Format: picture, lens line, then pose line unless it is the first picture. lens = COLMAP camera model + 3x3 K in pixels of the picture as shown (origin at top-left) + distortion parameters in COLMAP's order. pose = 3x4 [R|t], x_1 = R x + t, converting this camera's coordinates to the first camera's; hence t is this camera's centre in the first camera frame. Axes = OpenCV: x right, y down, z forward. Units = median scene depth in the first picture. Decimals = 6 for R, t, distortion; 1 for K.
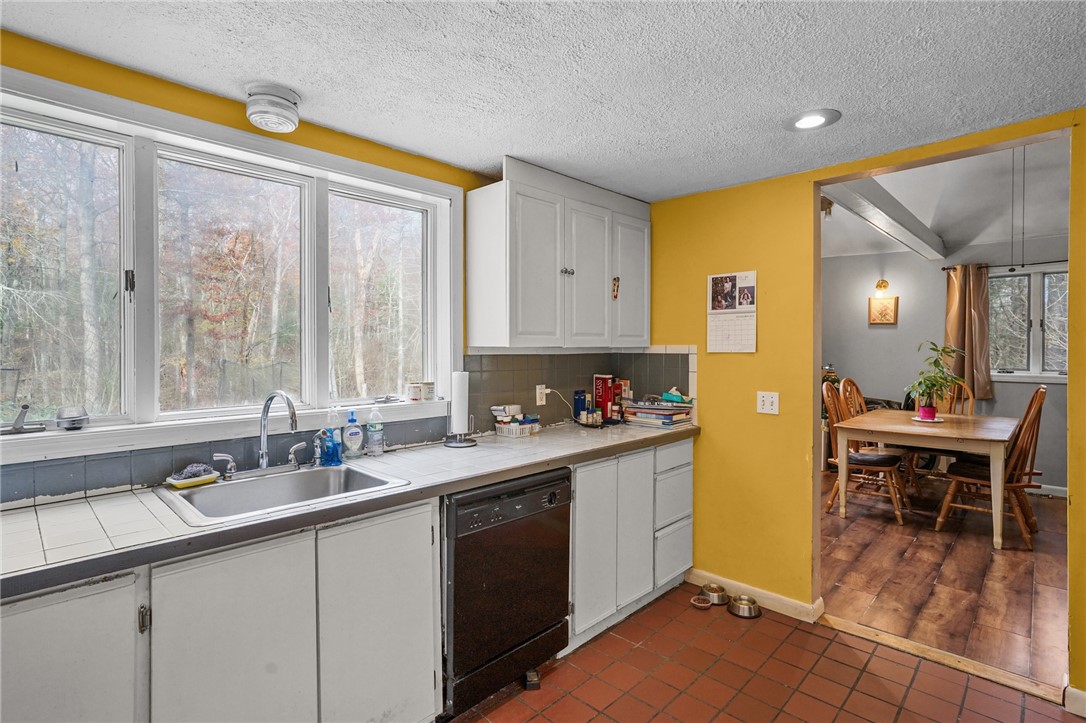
lens RADIAL K [[532.4, 0, 543.0], [0, 532.4, 361.5], [0, 0, 1]] dist [-0.001050, 0.000106]
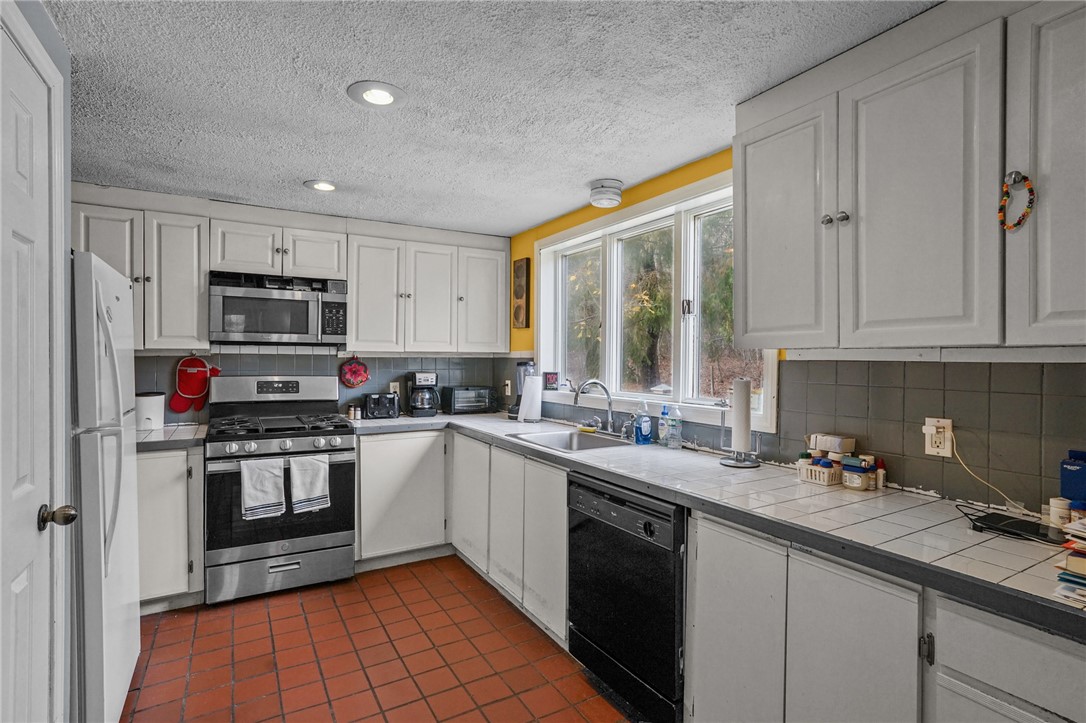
lens RADIAL K [[532.4, 0, 543.0], [0, 532.4, 361.5], [0, 0, 1]] dist [-0.001050, 0.000106]
pose [[-0.260111, 0.007799, -0.965547, 1.364862], [-0.024034, 0.999605, 0.014548, -0.024489], [0.965280, 0.026991, -0.259821, 1.660626]]
